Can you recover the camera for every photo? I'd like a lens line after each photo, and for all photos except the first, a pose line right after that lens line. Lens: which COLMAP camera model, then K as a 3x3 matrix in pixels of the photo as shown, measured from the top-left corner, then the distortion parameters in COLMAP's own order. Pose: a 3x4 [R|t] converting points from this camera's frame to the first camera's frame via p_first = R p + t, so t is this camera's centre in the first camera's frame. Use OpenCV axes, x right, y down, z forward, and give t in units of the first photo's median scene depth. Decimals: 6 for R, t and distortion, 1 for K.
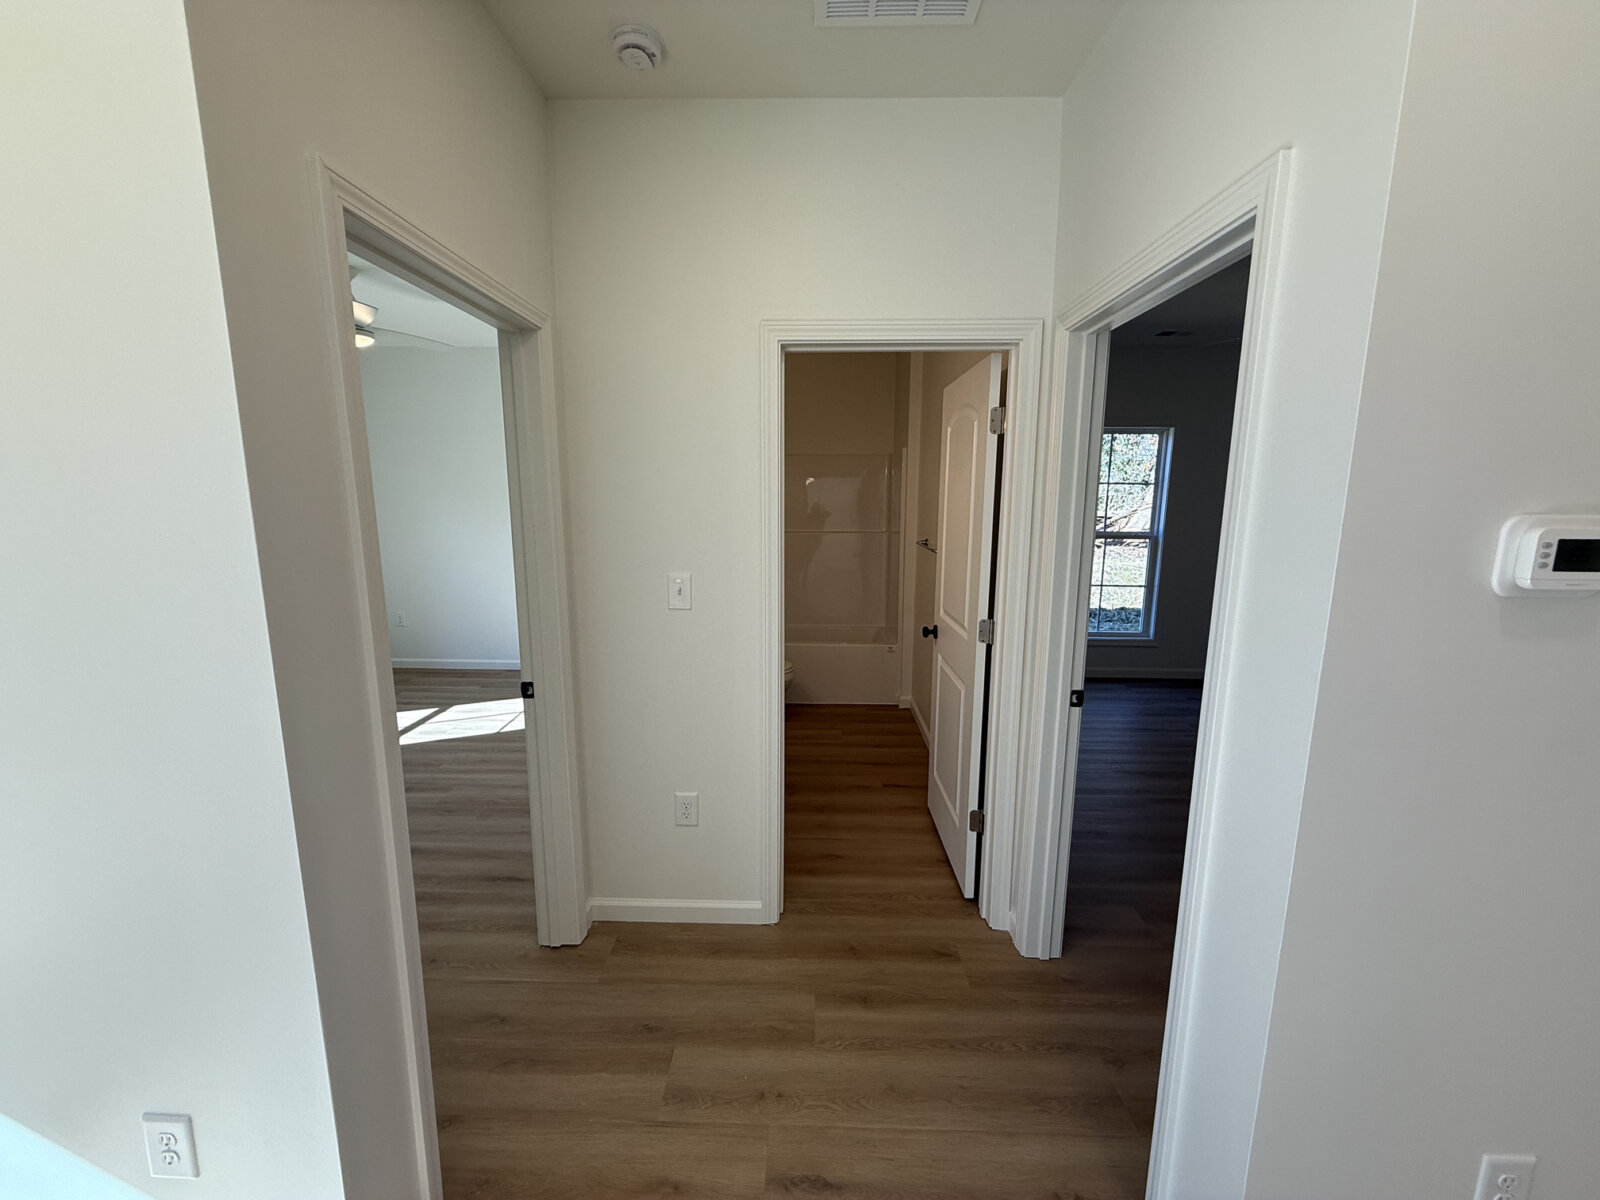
lens RADIAL K [[630.6, 0, 799.0], [0, 630.6, 595.8], [0, 0, 1]] dist [0.001438, -0.000118]
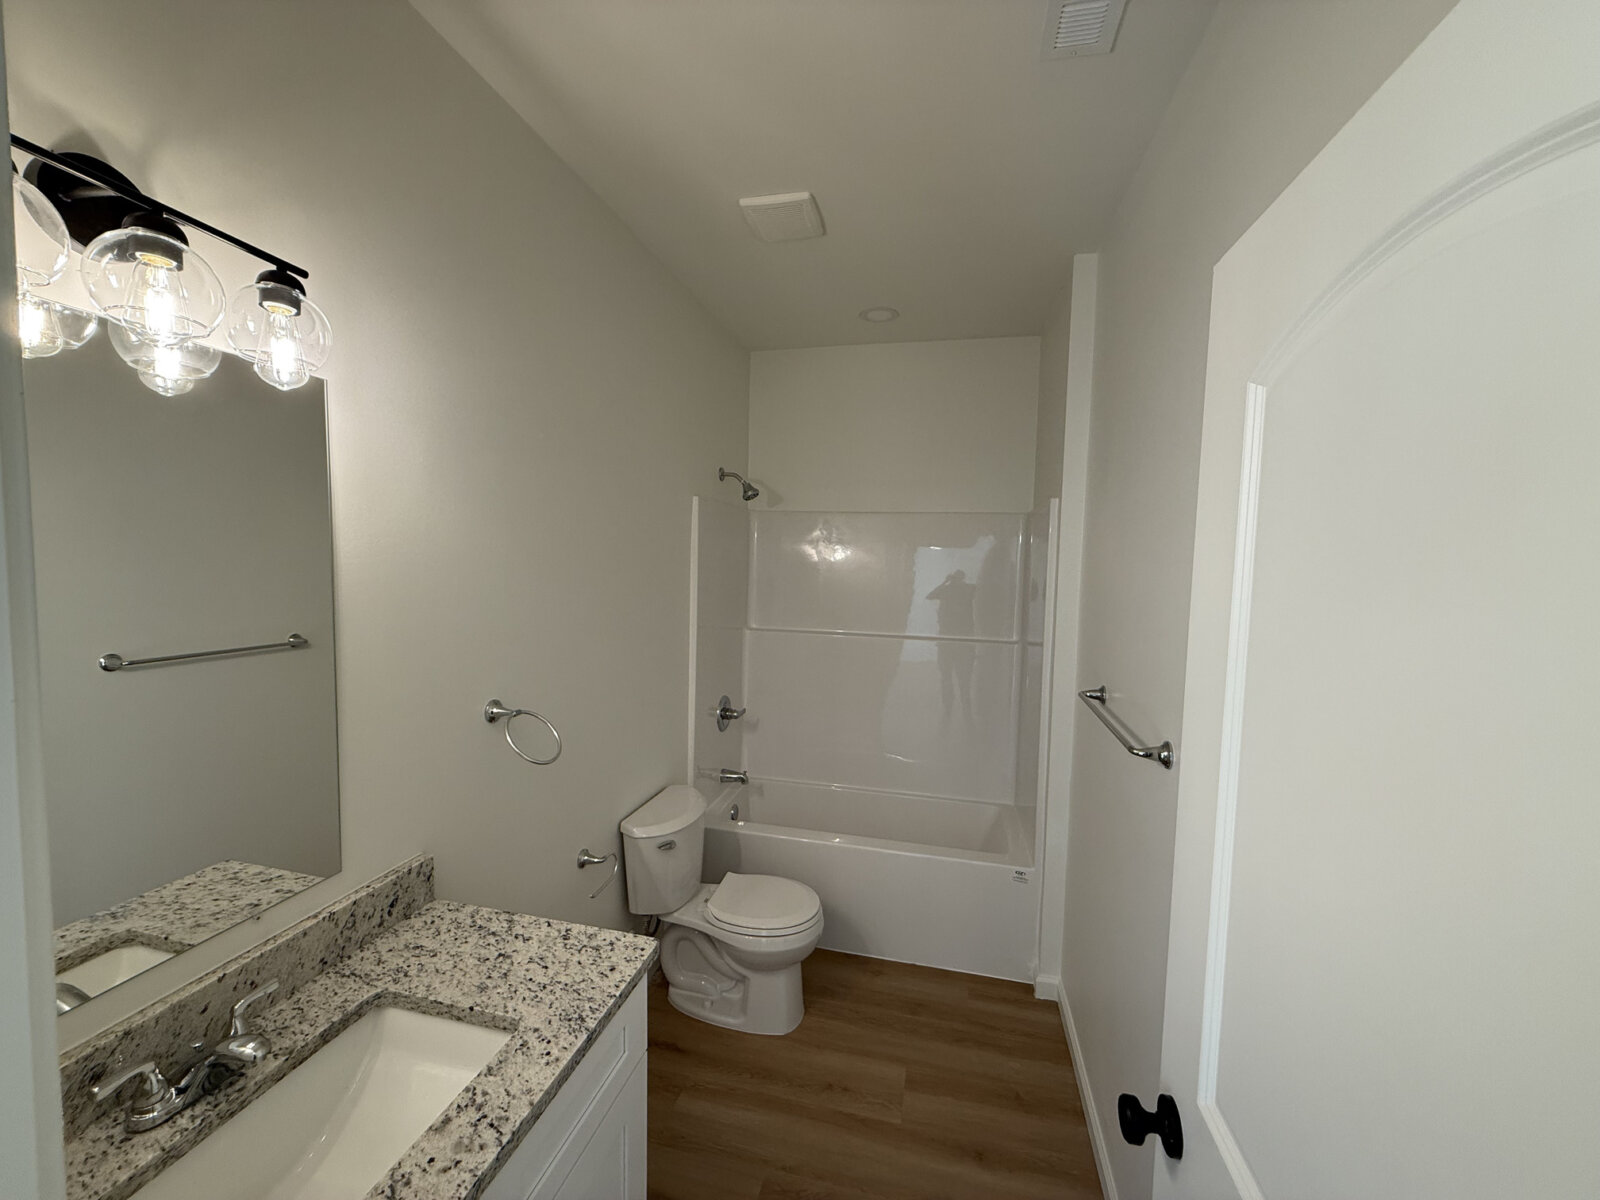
lens RADIAL K [[630.6, 0, 798.2], [0, 630.6, 594.0], [0, 0, 1]] dist [0.001438, -0.000118]
pose [[0.976753, 0.034812, -0.211521, 0.068750], [-0.055838, 0.993981, -0.094258, -0.088968], [0.206966, 0.103877, 0.972818, 0.429666]]
